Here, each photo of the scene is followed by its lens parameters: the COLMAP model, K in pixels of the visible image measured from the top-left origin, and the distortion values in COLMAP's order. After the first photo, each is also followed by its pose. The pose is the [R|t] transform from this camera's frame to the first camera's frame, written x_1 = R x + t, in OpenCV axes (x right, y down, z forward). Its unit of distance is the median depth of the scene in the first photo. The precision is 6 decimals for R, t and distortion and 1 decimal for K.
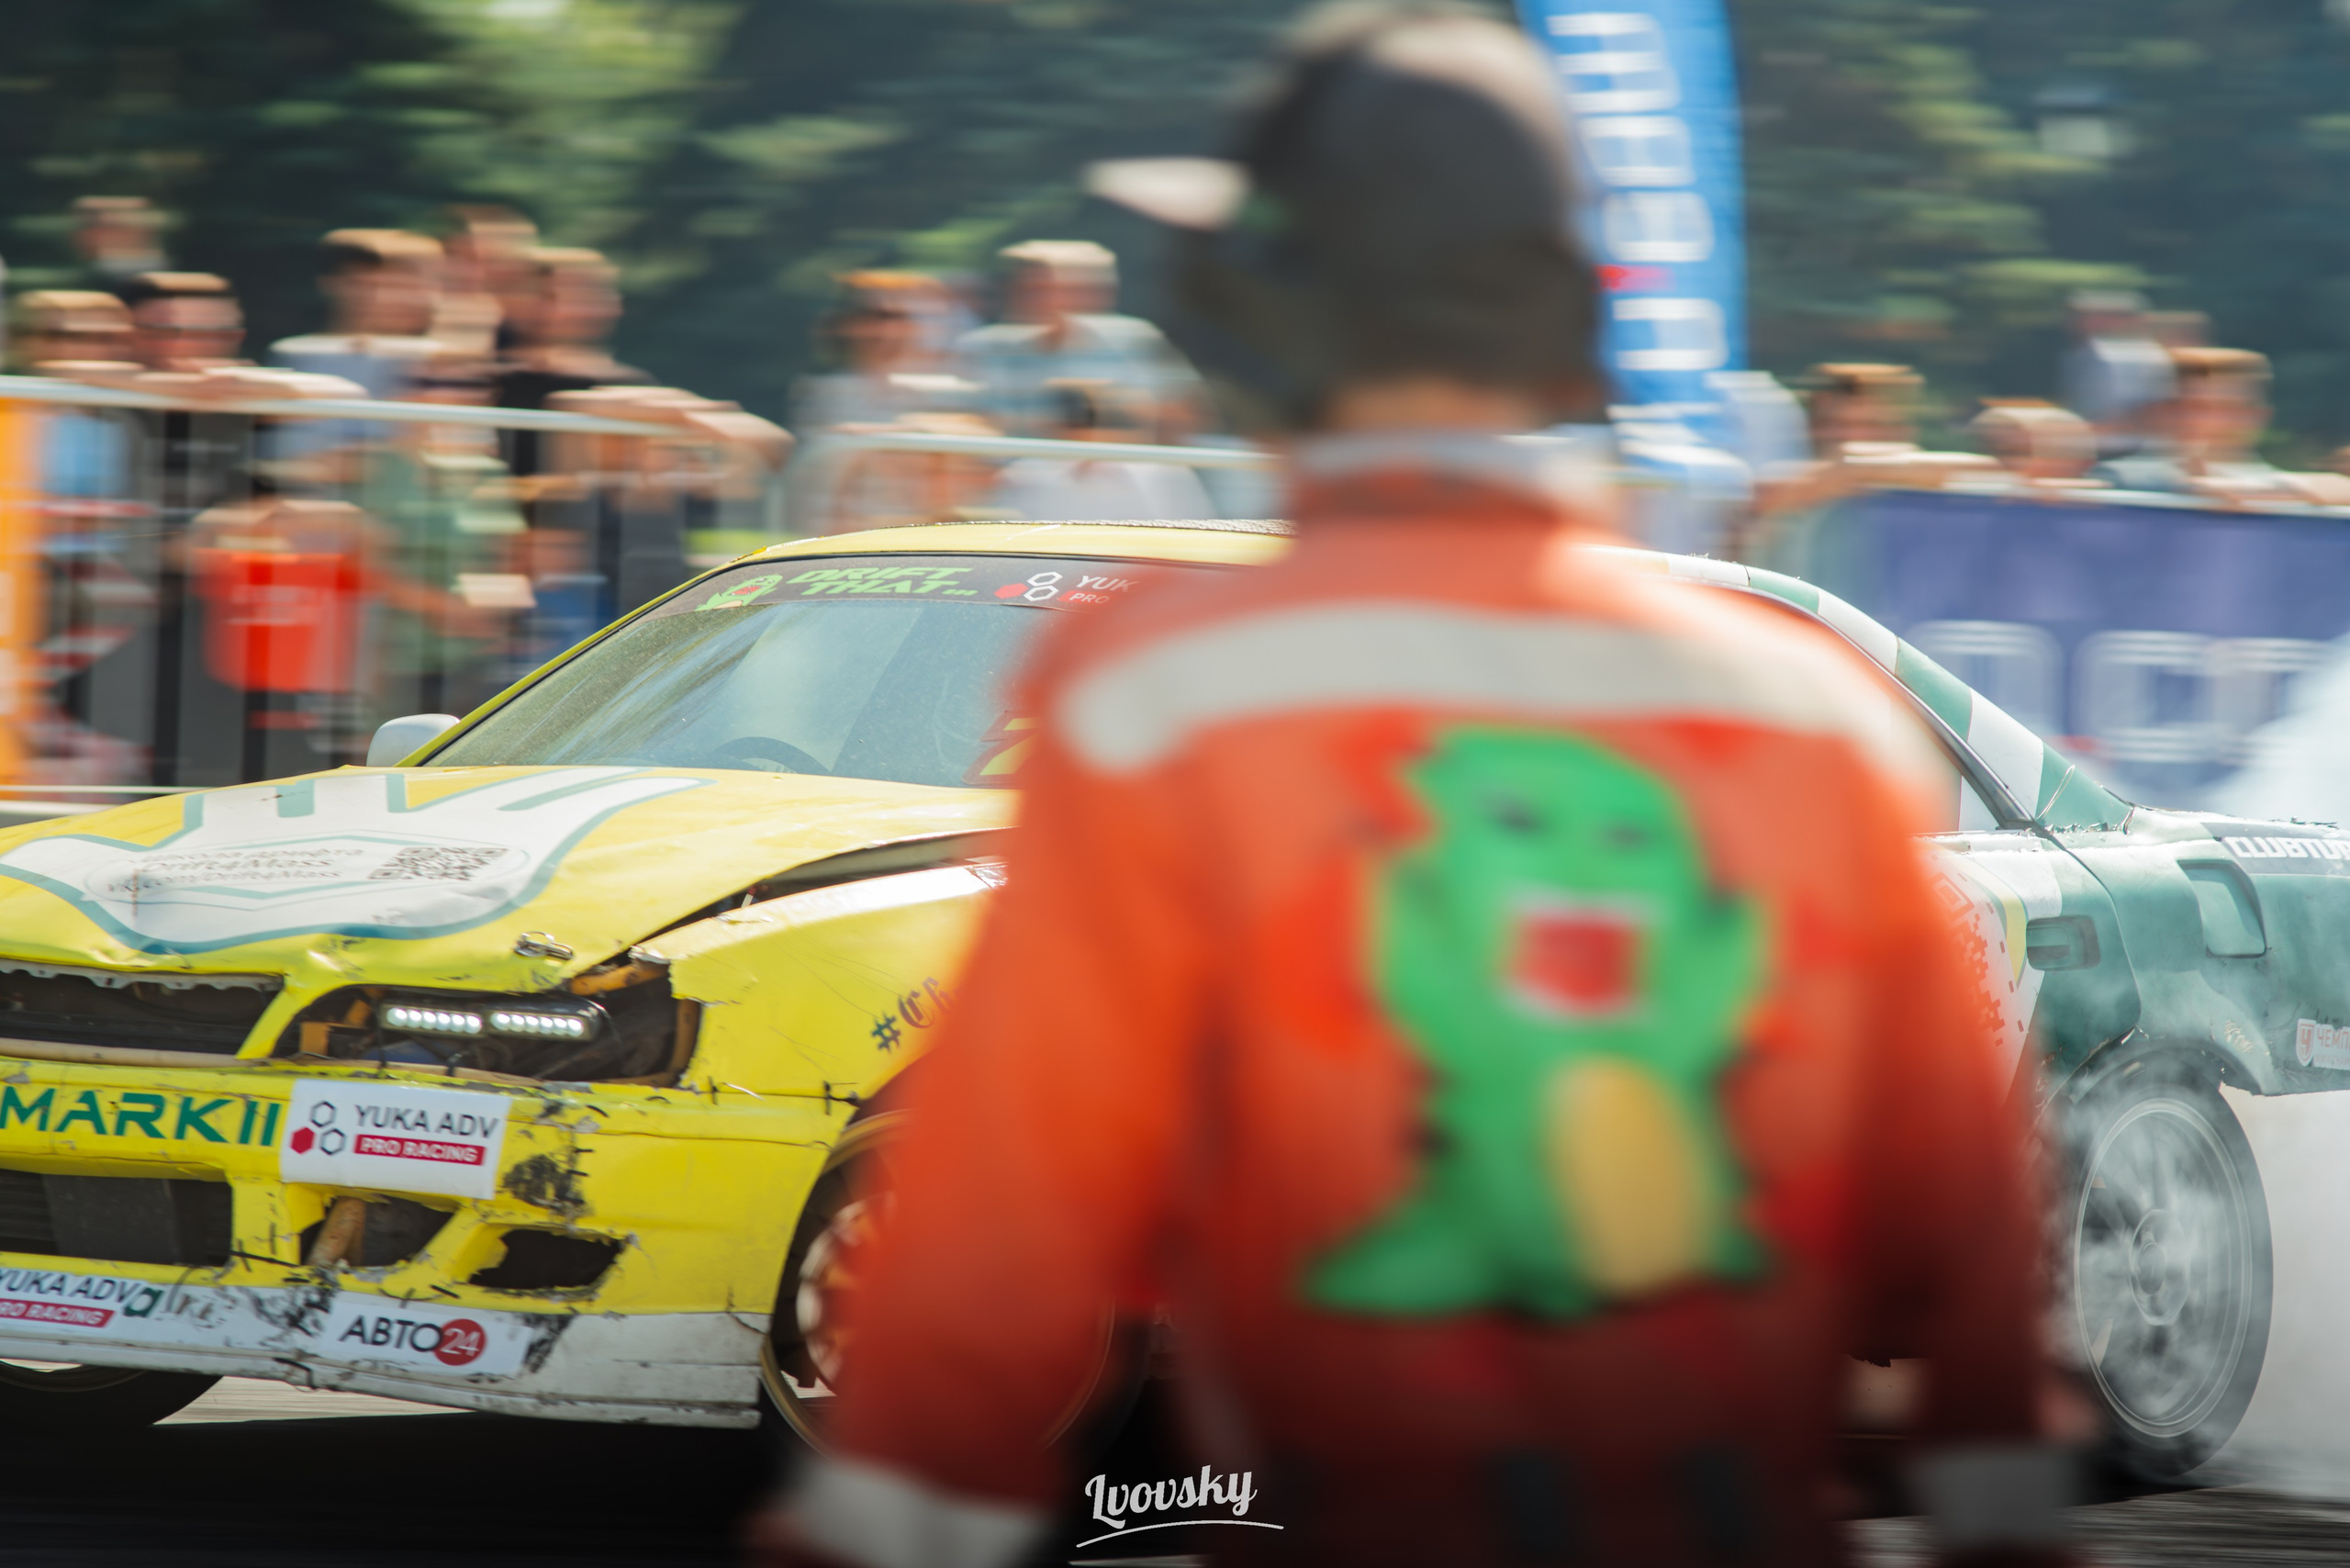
lens RADIAL K [[12252.0, 0, 1175.0], [0, 12252.0, 784.0], [0, 0, 1]] dist [0.848040, -5.288271]
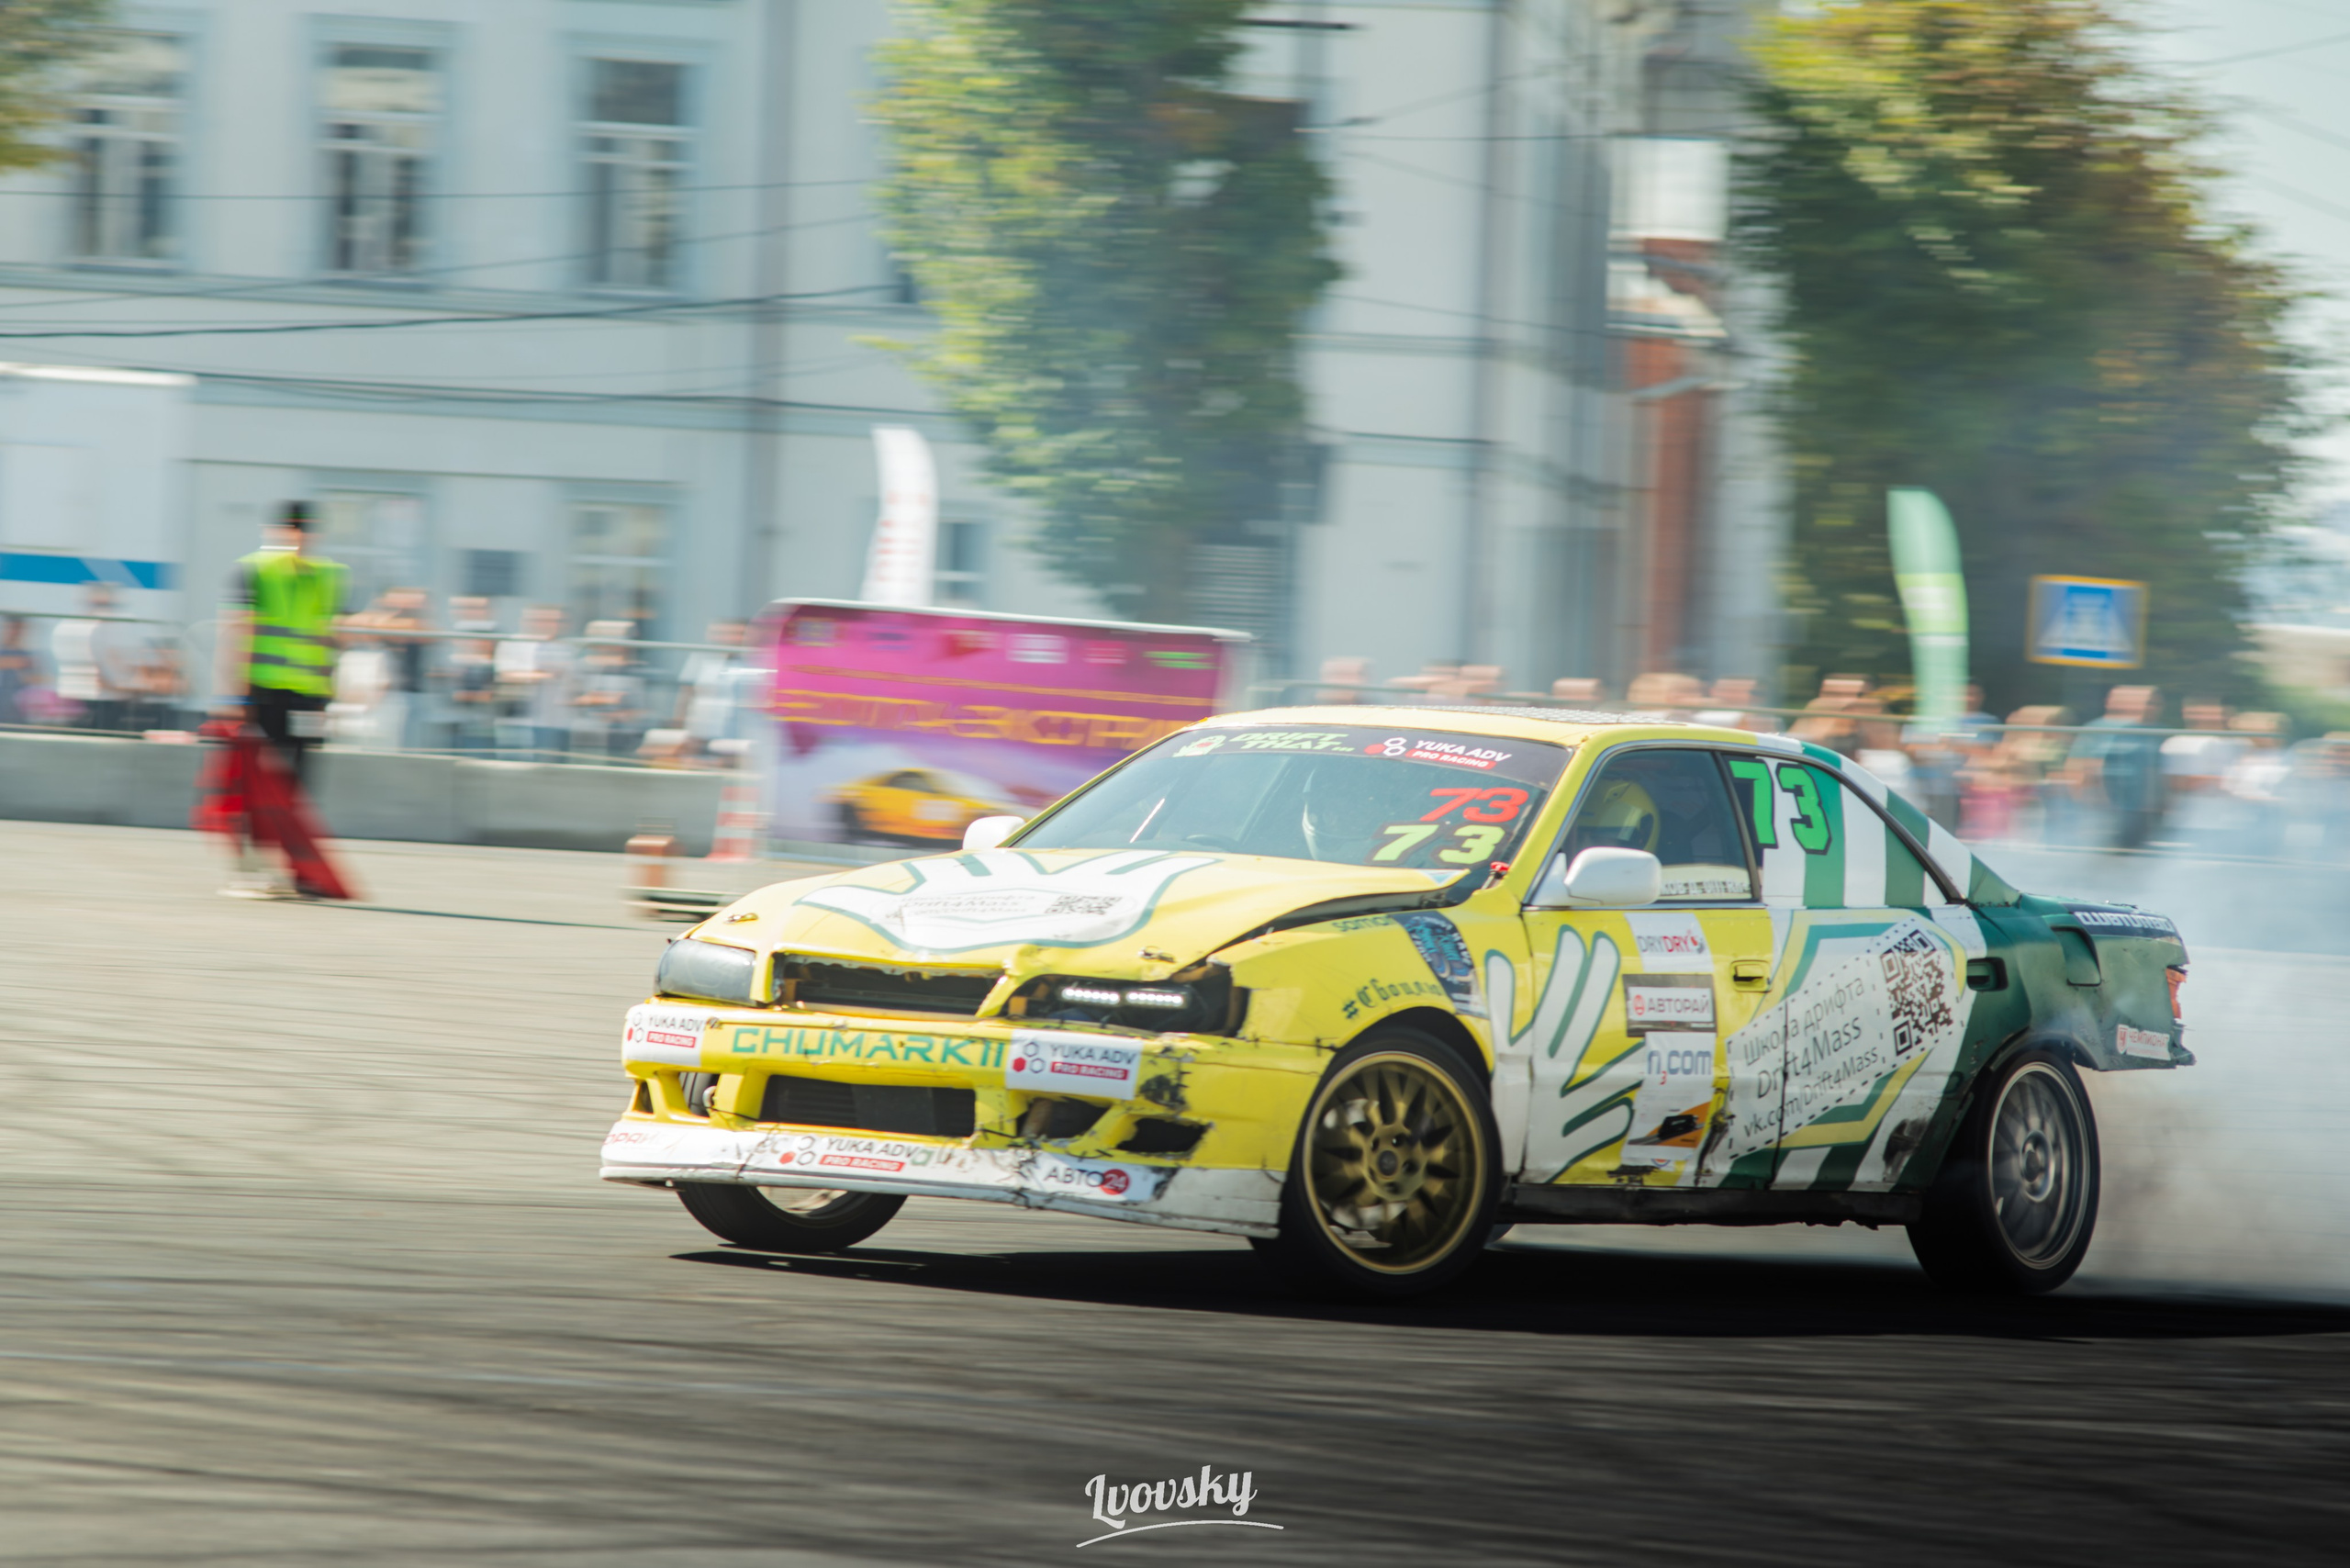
lens RADIAL K [[12252.0, 0, 1175.0], [0, 12252.0, 784.0], [0, 0, 1]] dist [0.848040, -5.288271]
pose [[0.998278, 0.015573, 0.056559, -0.146350], [-0.015028, 0.999837, -0.010053, 0.006603], [-0.056706, 0.009186, 0.998349, -0.711528]]
